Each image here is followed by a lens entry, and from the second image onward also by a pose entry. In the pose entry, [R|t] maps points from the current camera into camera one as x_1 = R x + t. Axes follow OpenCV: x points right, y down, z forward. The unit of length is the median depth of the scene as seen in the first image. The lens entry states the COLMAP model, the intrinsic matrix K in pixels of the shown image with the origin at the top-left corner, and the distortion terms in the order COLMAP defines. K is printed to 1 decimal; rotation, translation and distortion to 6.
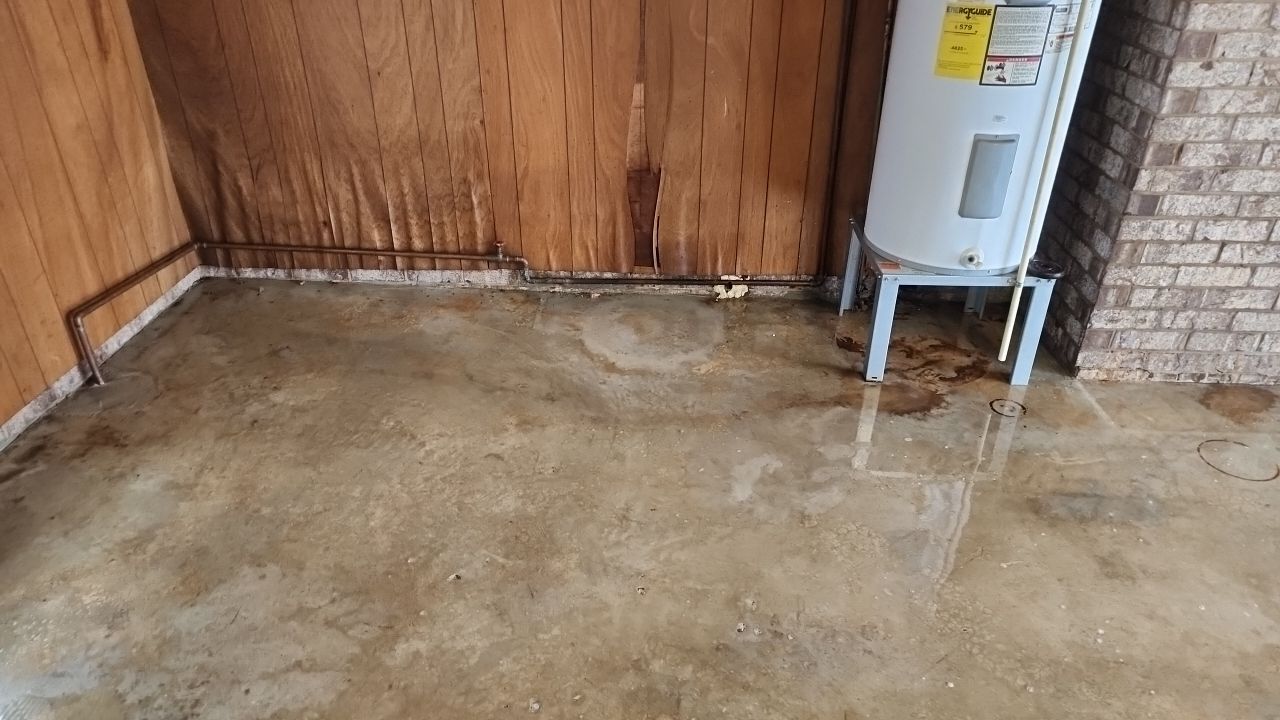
lens RADIAL K [[845.0, 0, 644.9], [0, 845.0, 356.0], [0, 0, 1]] dist [0.037519, -0.010737]
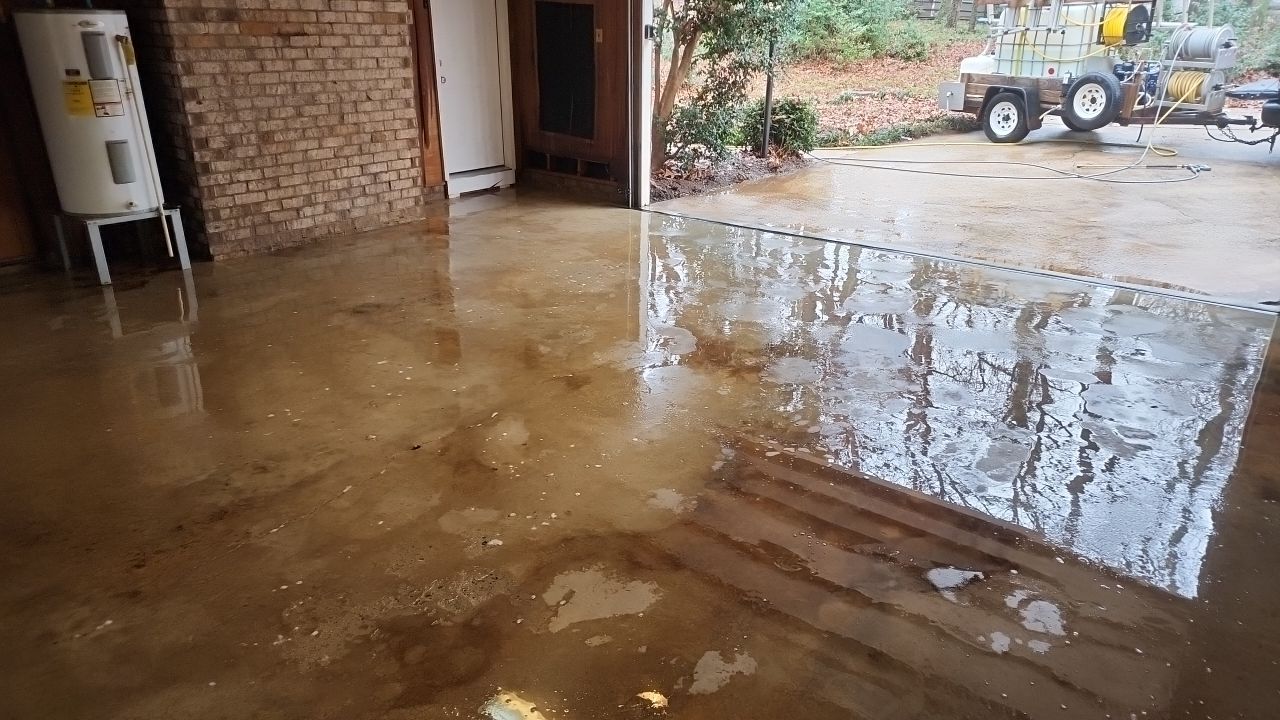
lens RADIAL K [[845.0, 0, 630.8], [0, 845.0, 360.1], [0, 0, 1]] dist [0.037519, -0.010737]
pose [[0.590459, -0.300991, 0.748841, -0.520286], [0.398044, 0.915762, 0.054227, 0.562461], [-0.702082, 0.266053, 0.660528, -1.016427]]
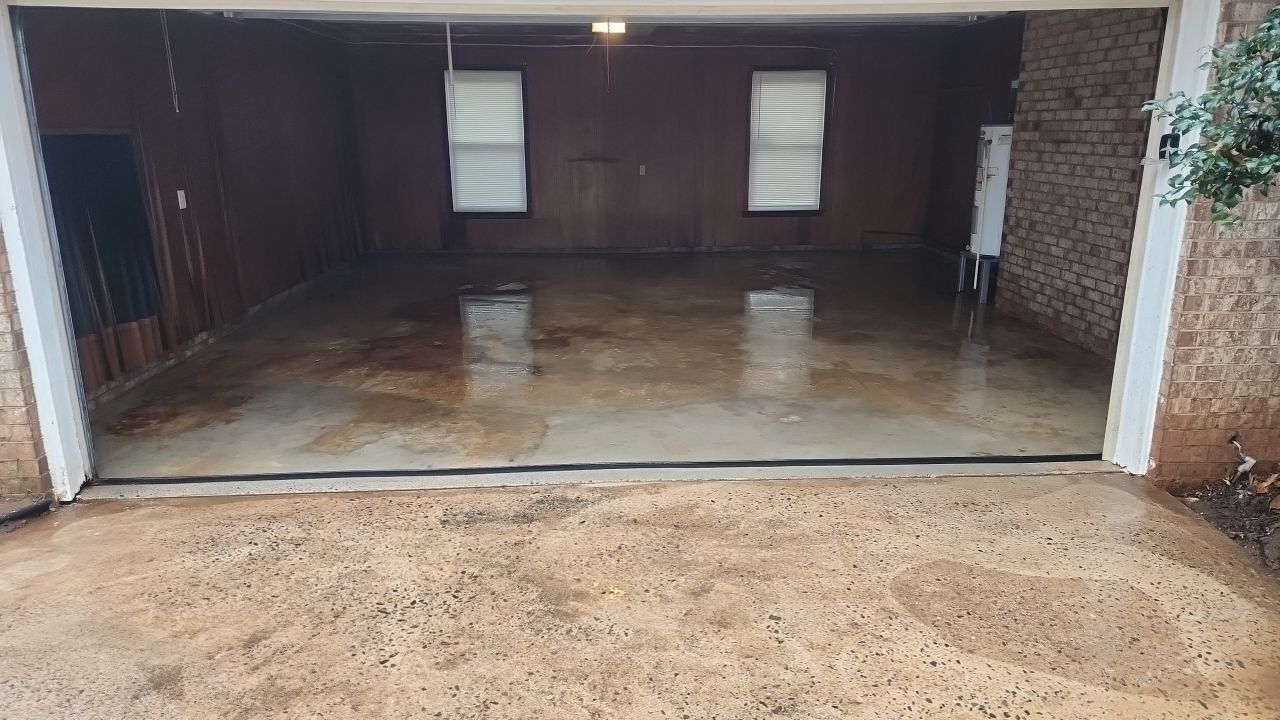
lens RADIAL K [[845.0, 0, 646.5], [0, 845.0, 357.4], [0, 0, 1]] dist [0.037519, -0.010737]
pose [[0.091444, 0.257404, -0.961967, 3.195092], [-0.489892, 0.852662, 0.181587, 0.226101], [0.866974, 0.454655, 0.204070, -0.411401]]
